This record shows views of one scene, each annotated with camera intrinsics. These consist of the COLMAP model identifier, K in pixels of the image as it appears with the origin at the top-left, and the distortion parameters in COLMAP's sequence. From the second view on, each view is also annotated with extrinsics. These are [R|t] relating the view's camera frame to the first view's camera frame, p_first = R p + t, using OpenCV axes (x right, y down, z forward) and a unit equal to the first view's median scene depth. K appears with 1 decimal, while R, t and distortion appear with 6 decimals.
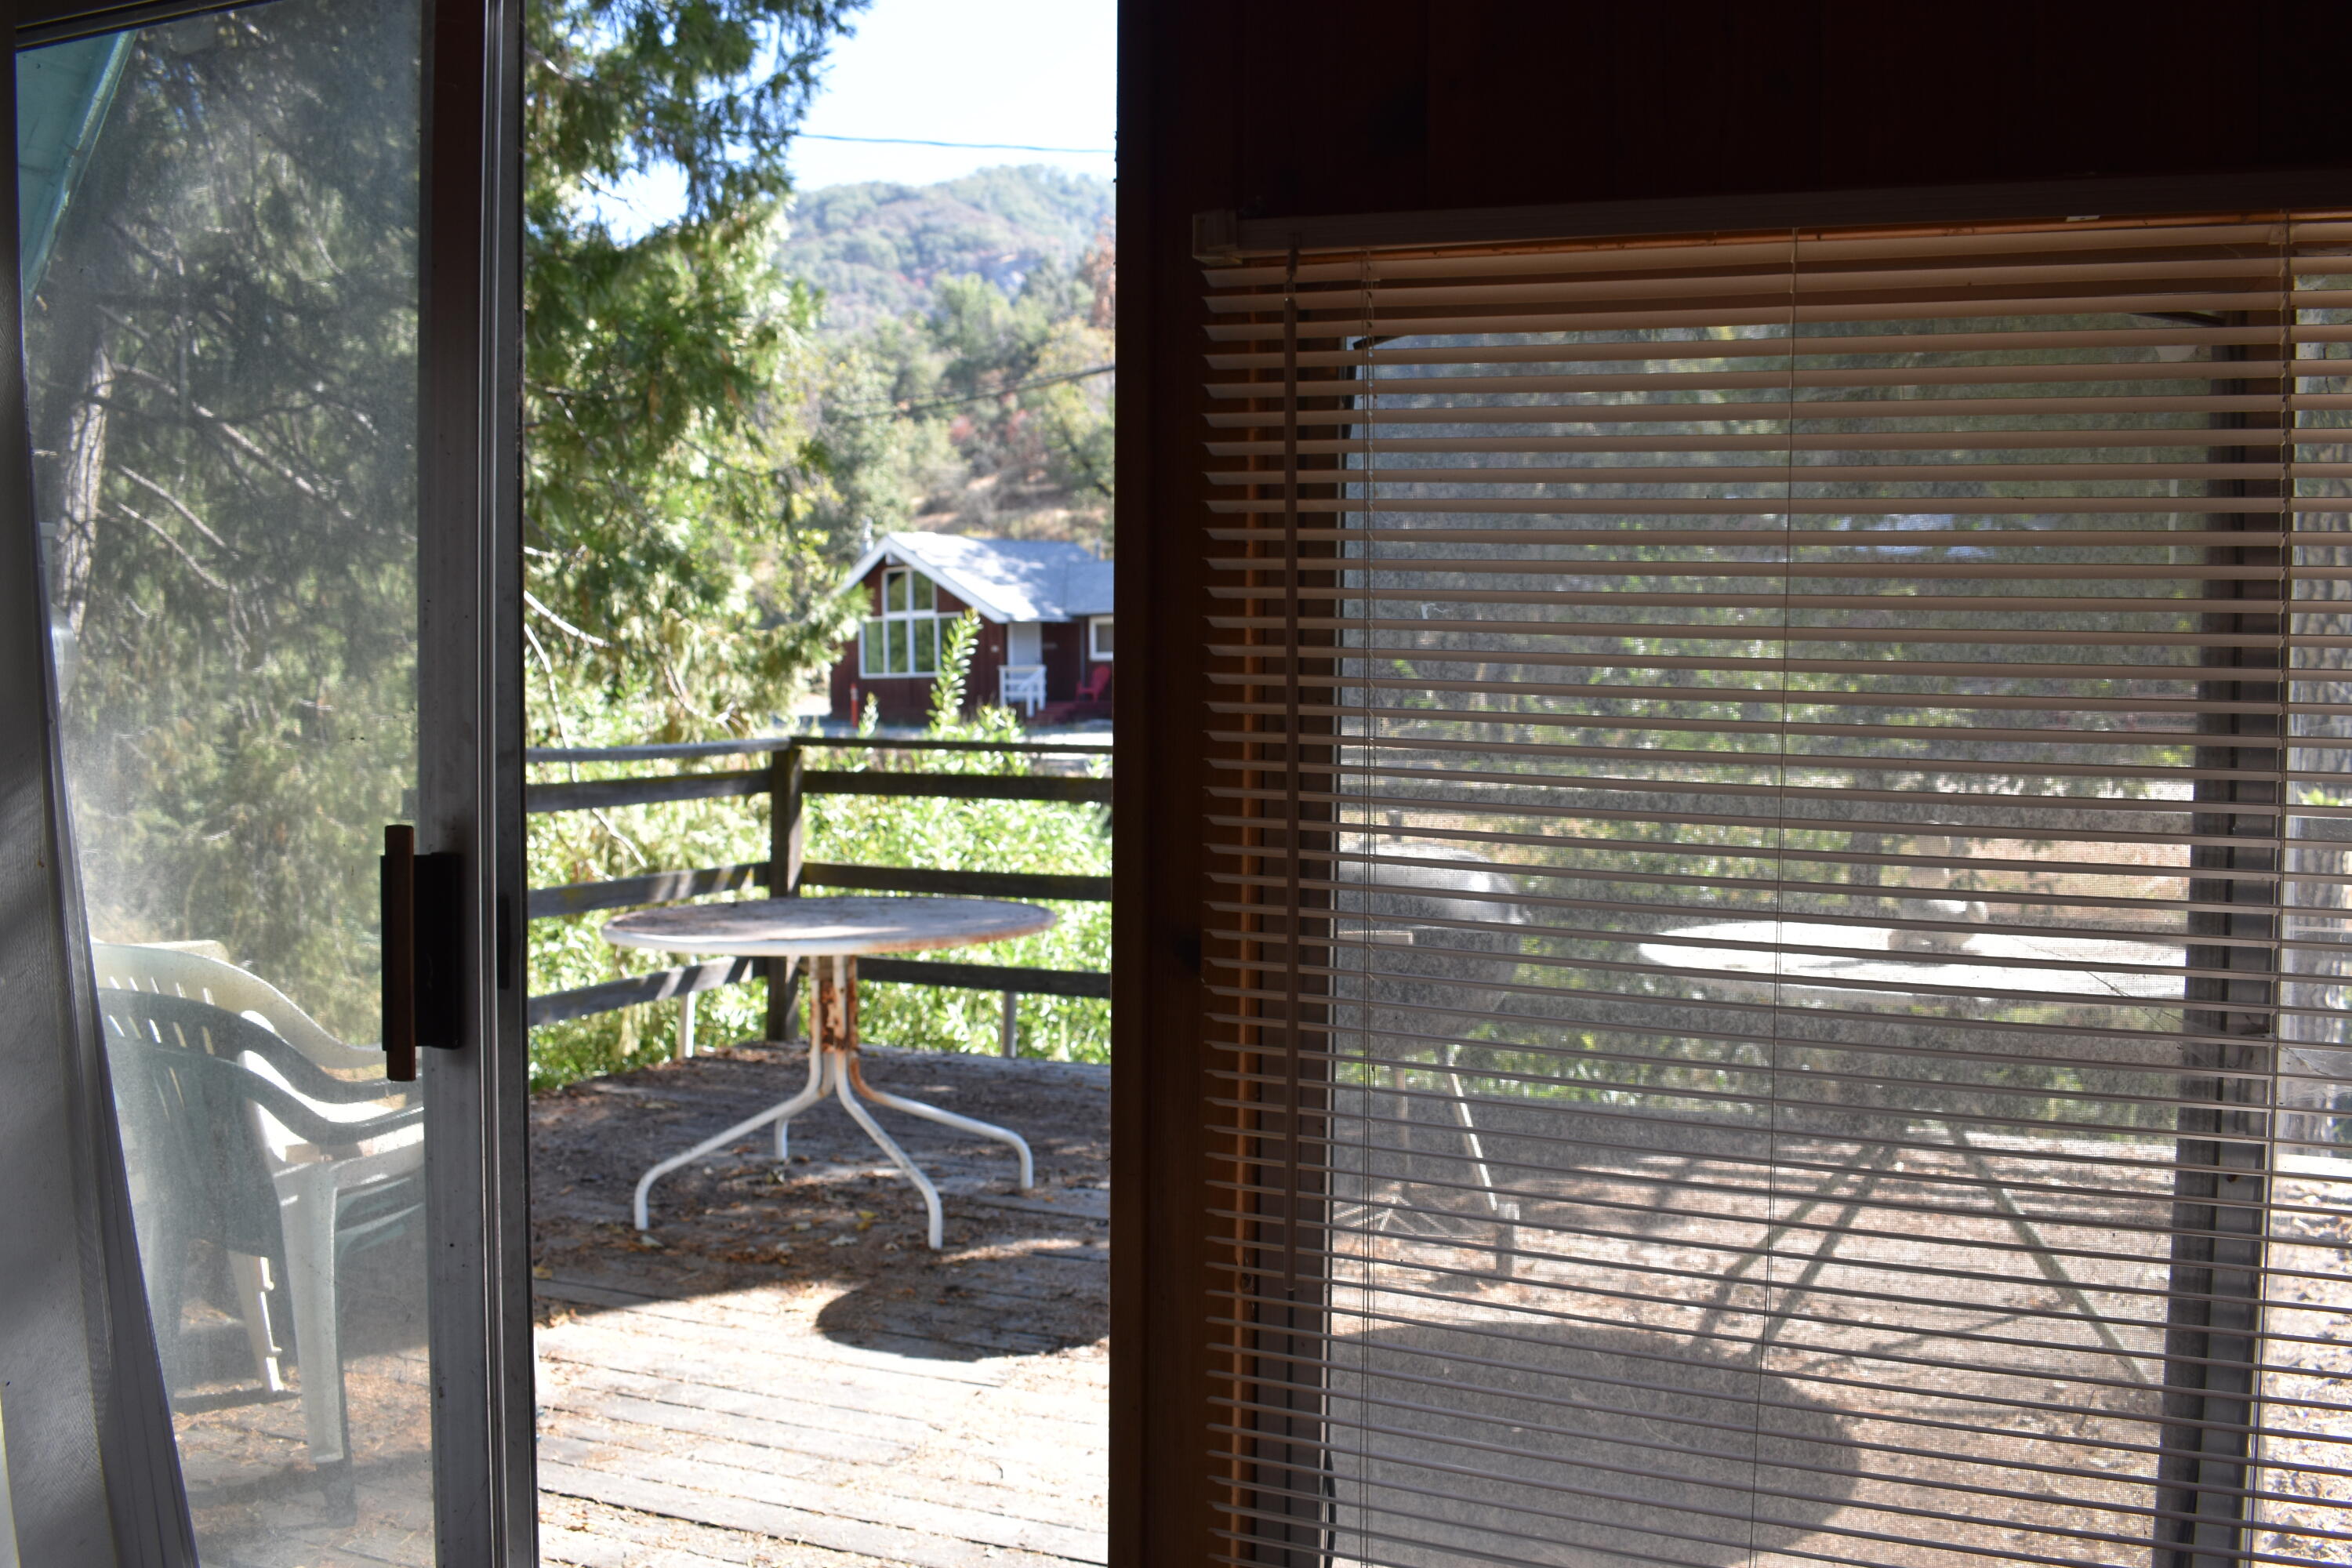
lens RADIAL K [[1923.5, 0, 1176.0], [0, 1923.5, 784.0], [0, 0, 1]] dist [-0.100212, 0.000864]
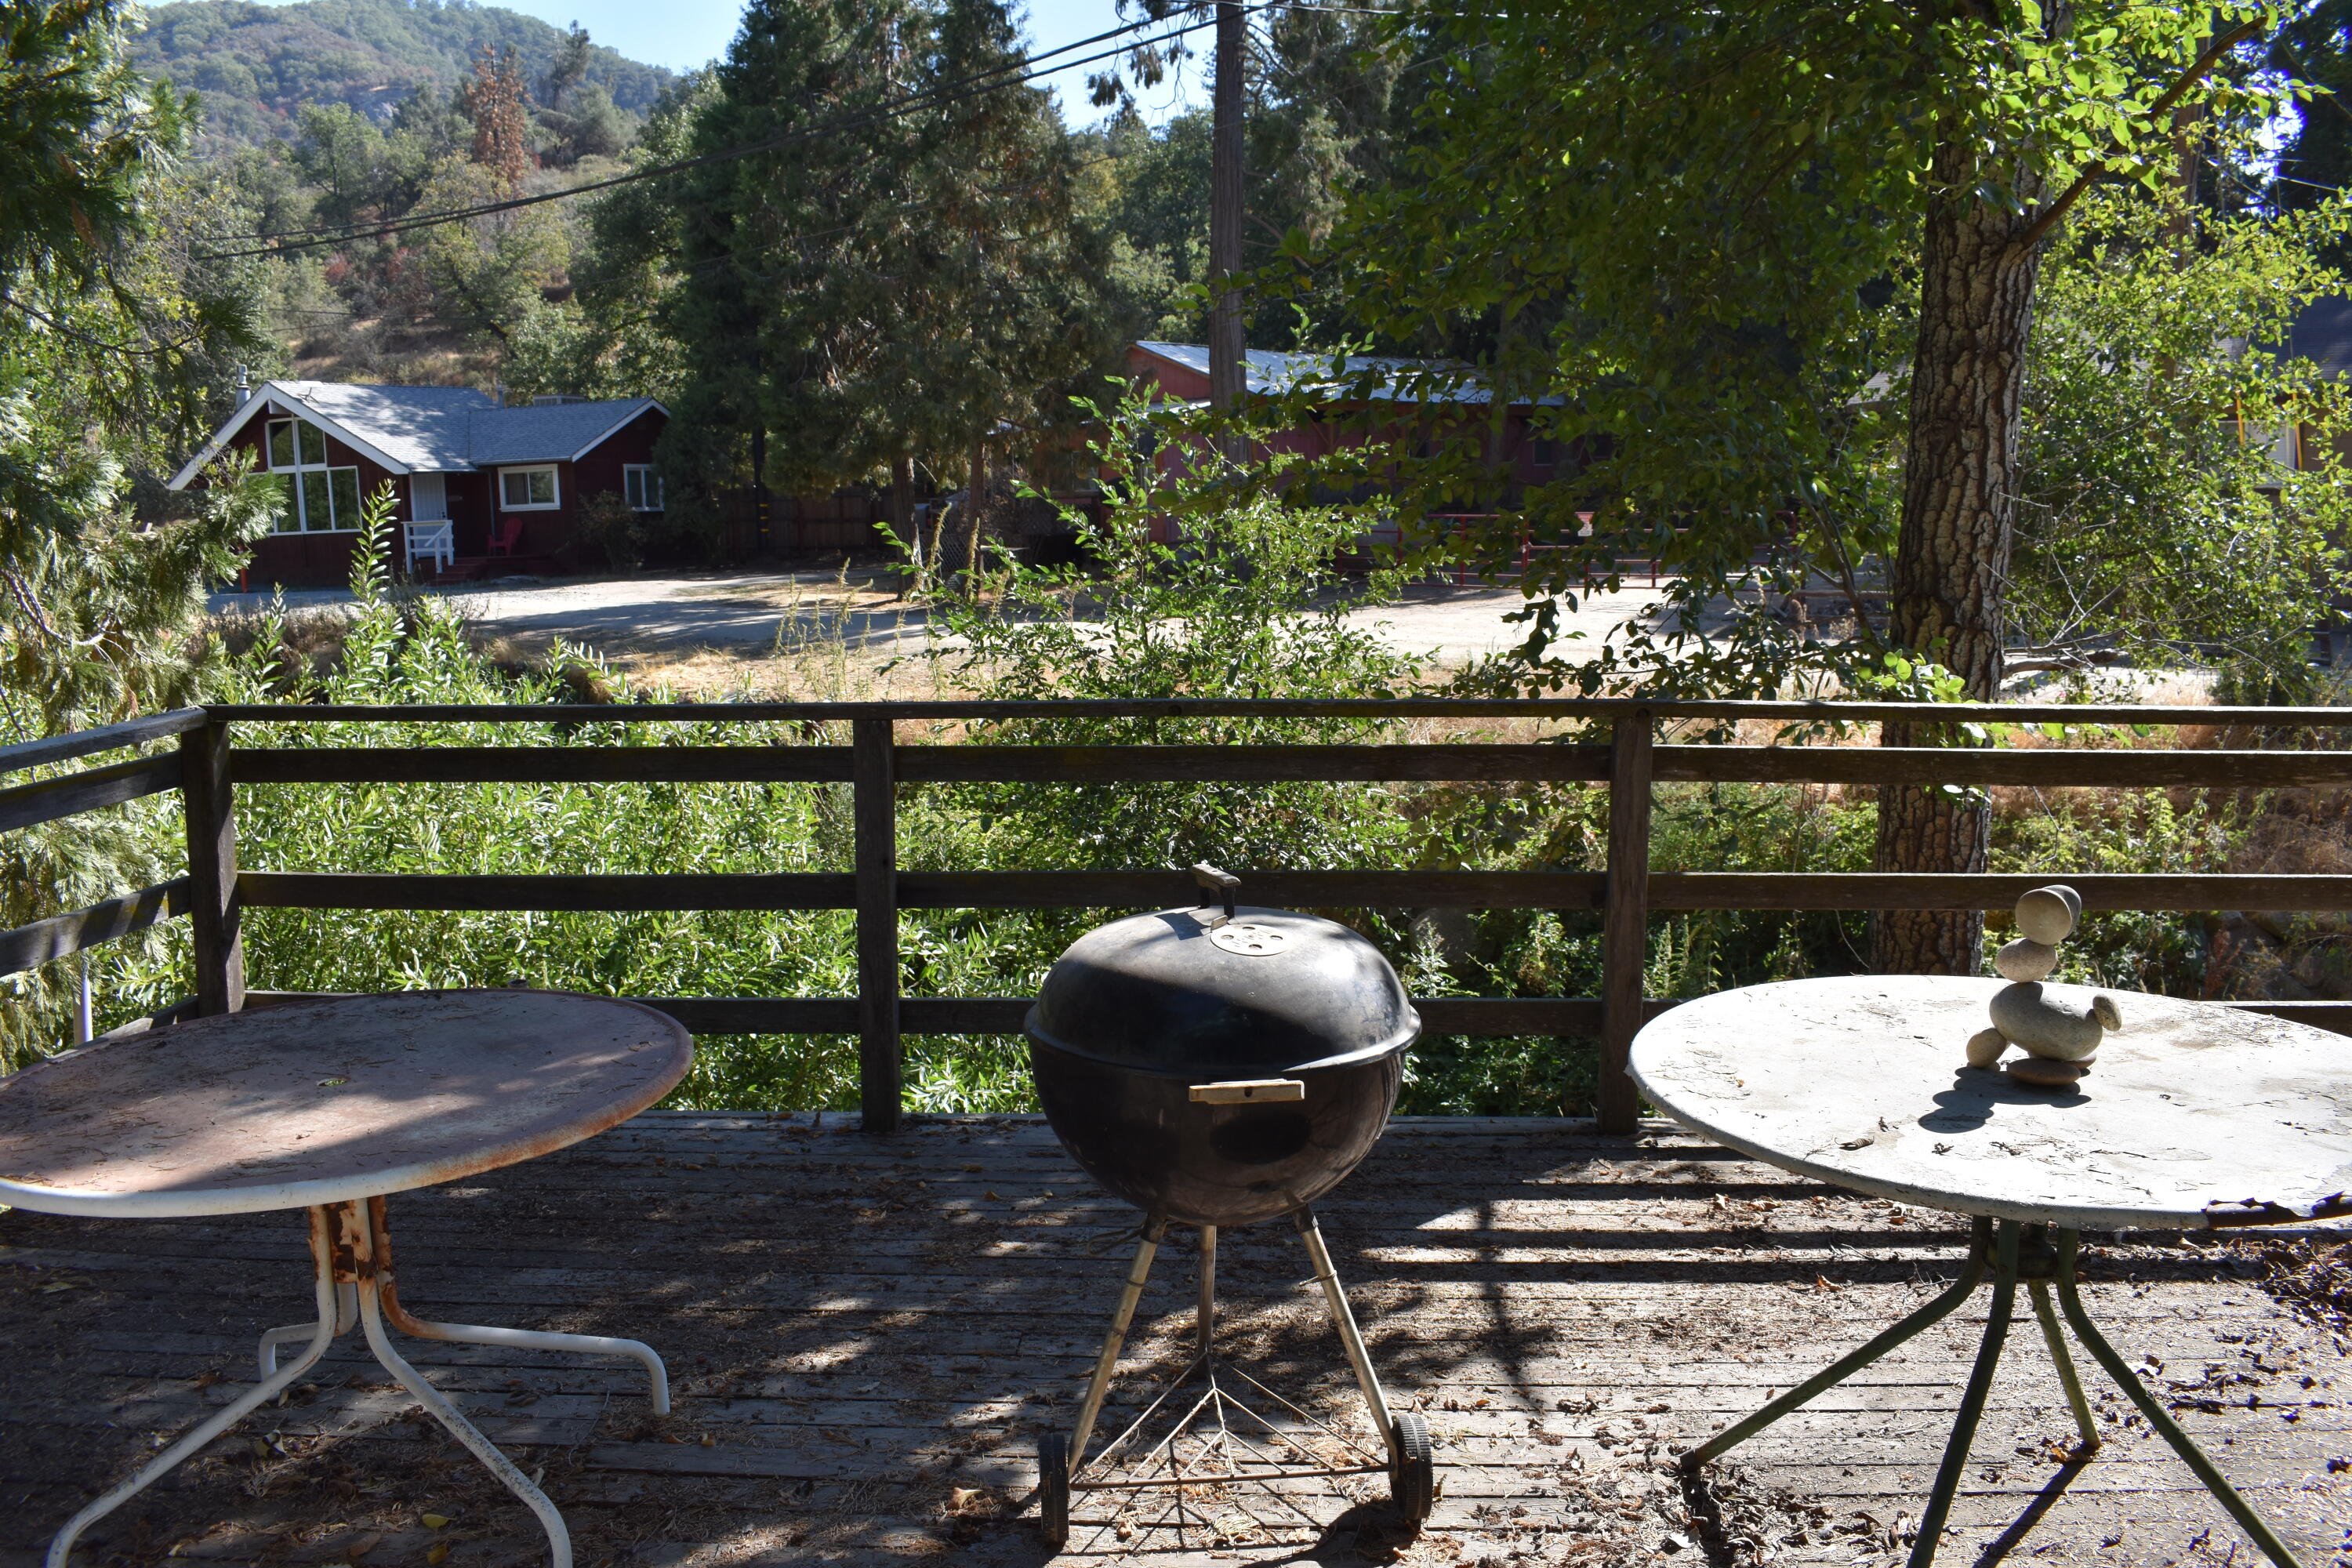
lens RADIAL K [[1836.4, 0, 1181.8], [0, 1836.4, 781.8], [0, 0, 1]] dist [-0.099574, 0.022507]
pose [[0.949856, -0.061303, 0.306620, -0.037505], [0.033337, 0.994858, 0.095633, -0.031288], [-0.310906, -0.080615, 0.947016, 0.152055]]
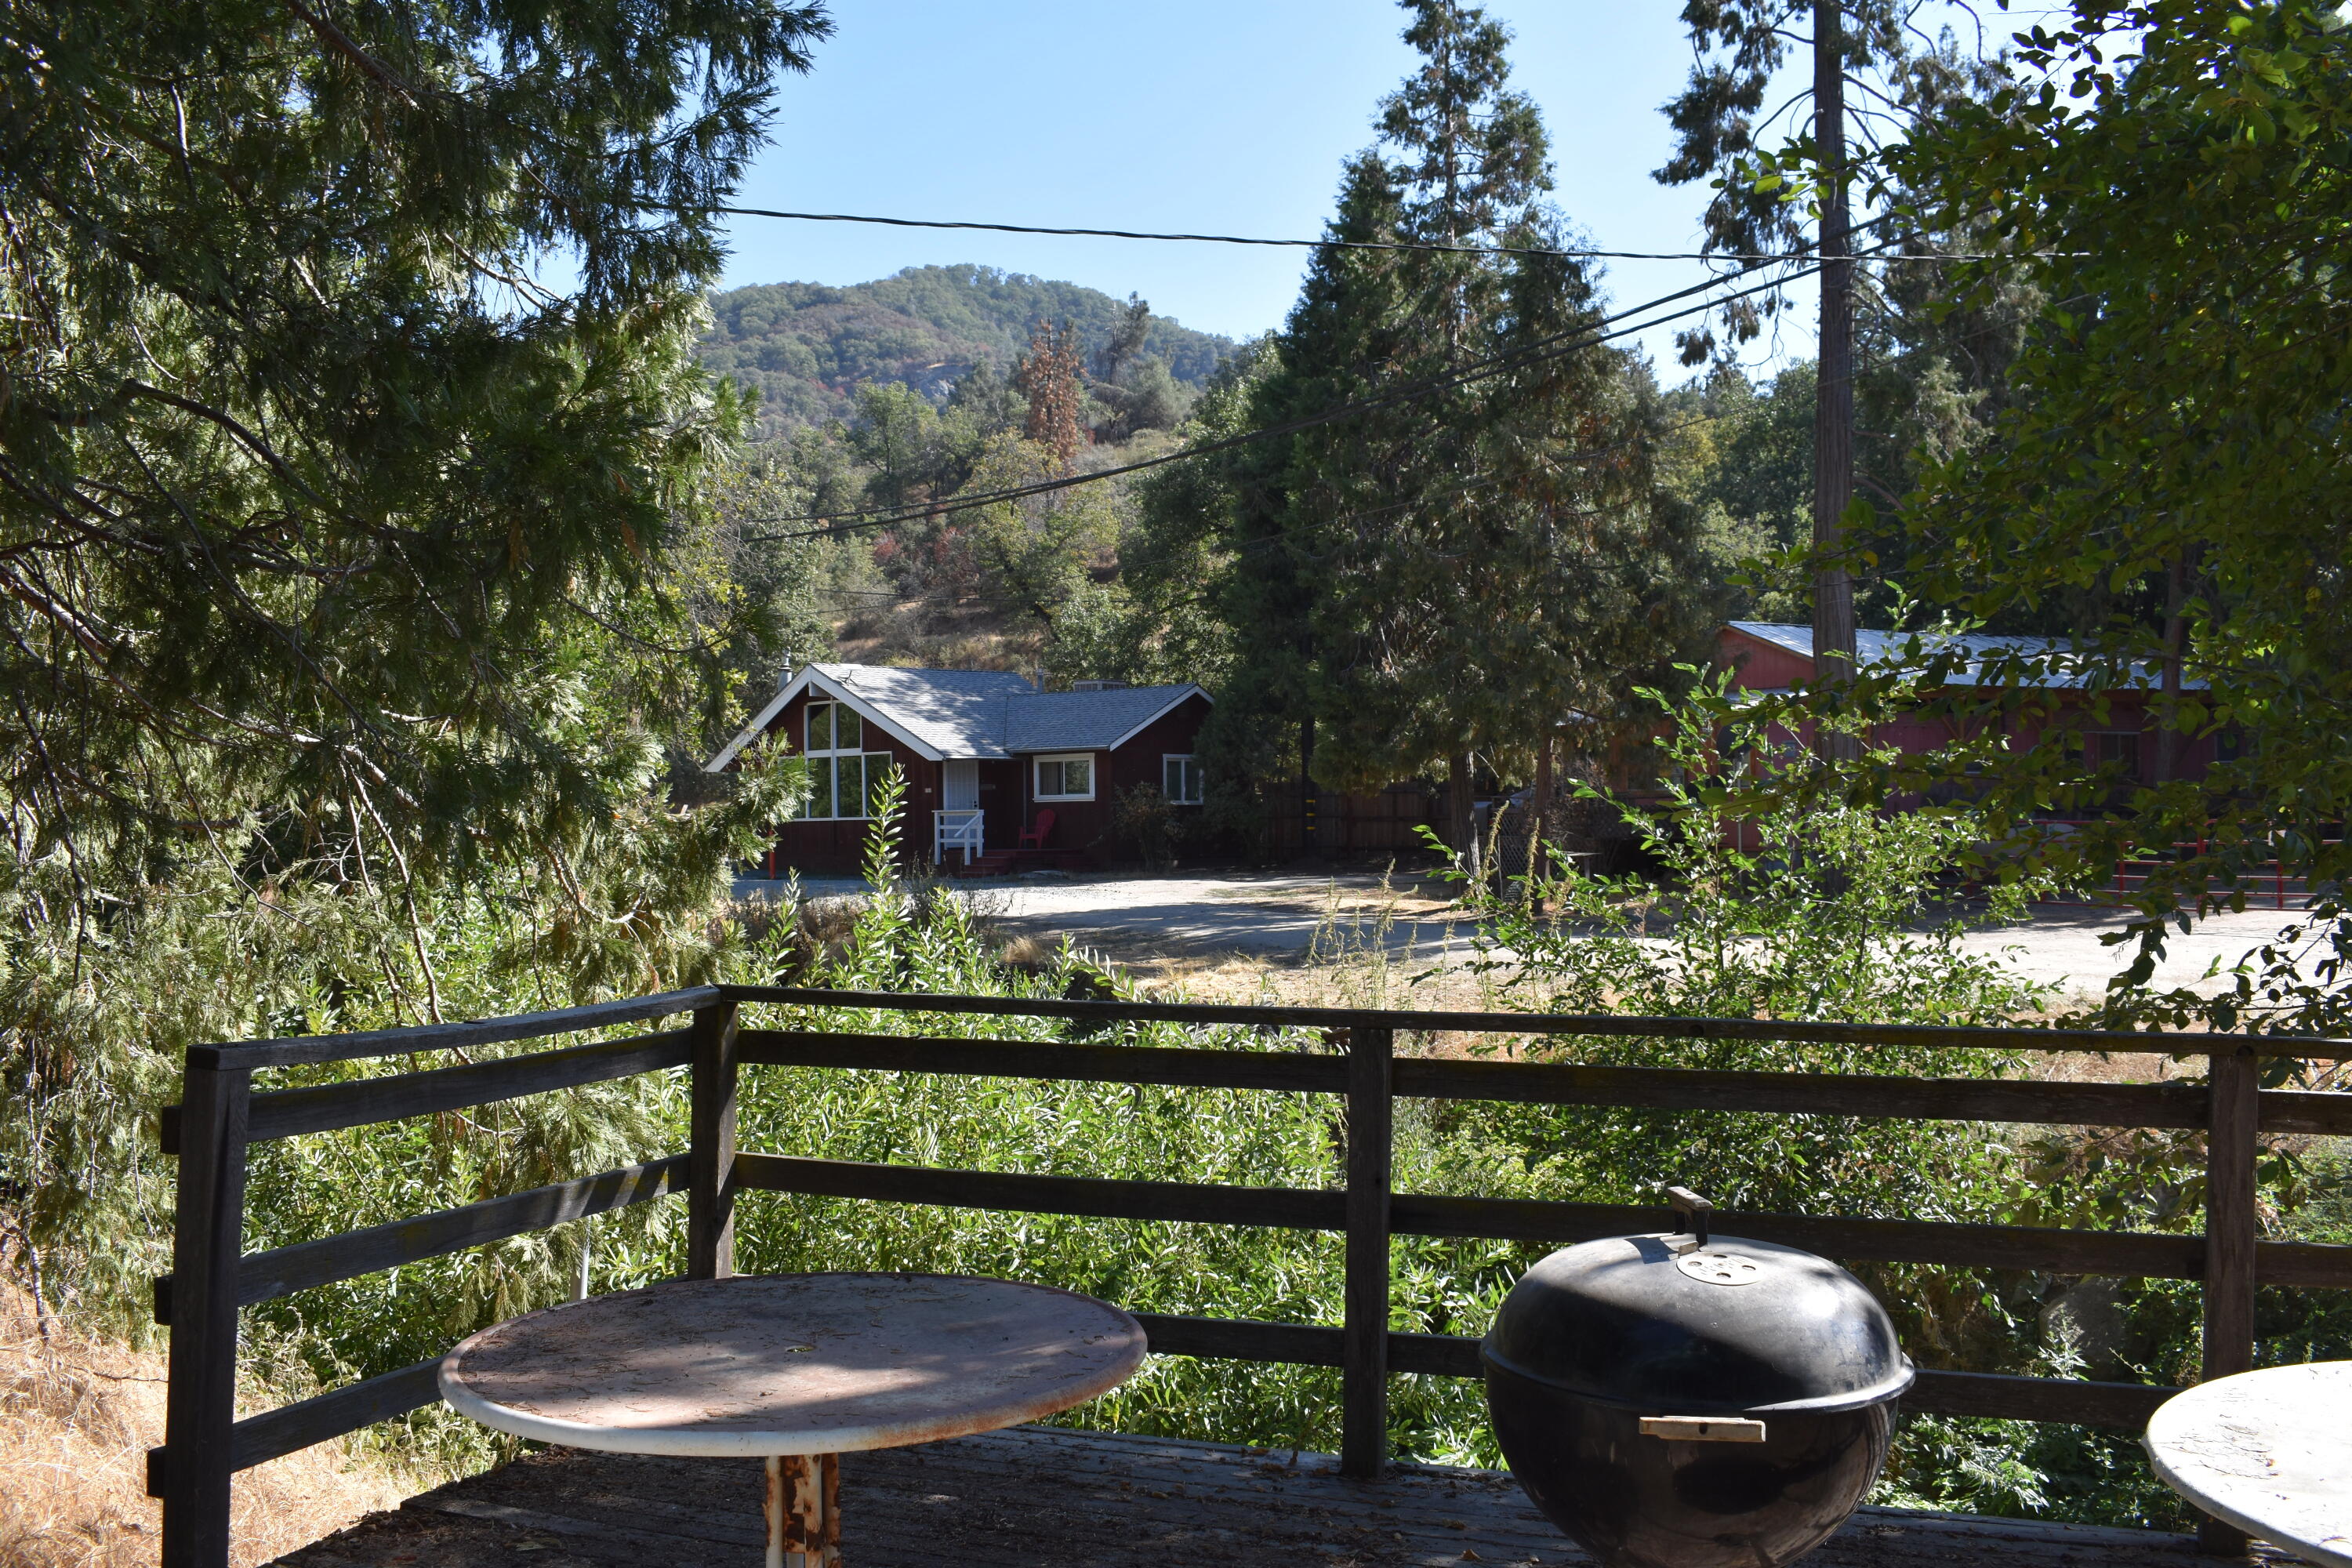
lens RADIAL K [[2081.2, 0, 1169.6], [0, 2081.2, 778.4], [0, 0, 1]] dist [-0.086724, 0.005332]
pose [[0.999679, -0.003375, 0.025097, -0.030237], [0.005176, 0.997388, -0.072042, -0.029365], [-0.024788, 0.072148, 0.997086, 0.121708]]
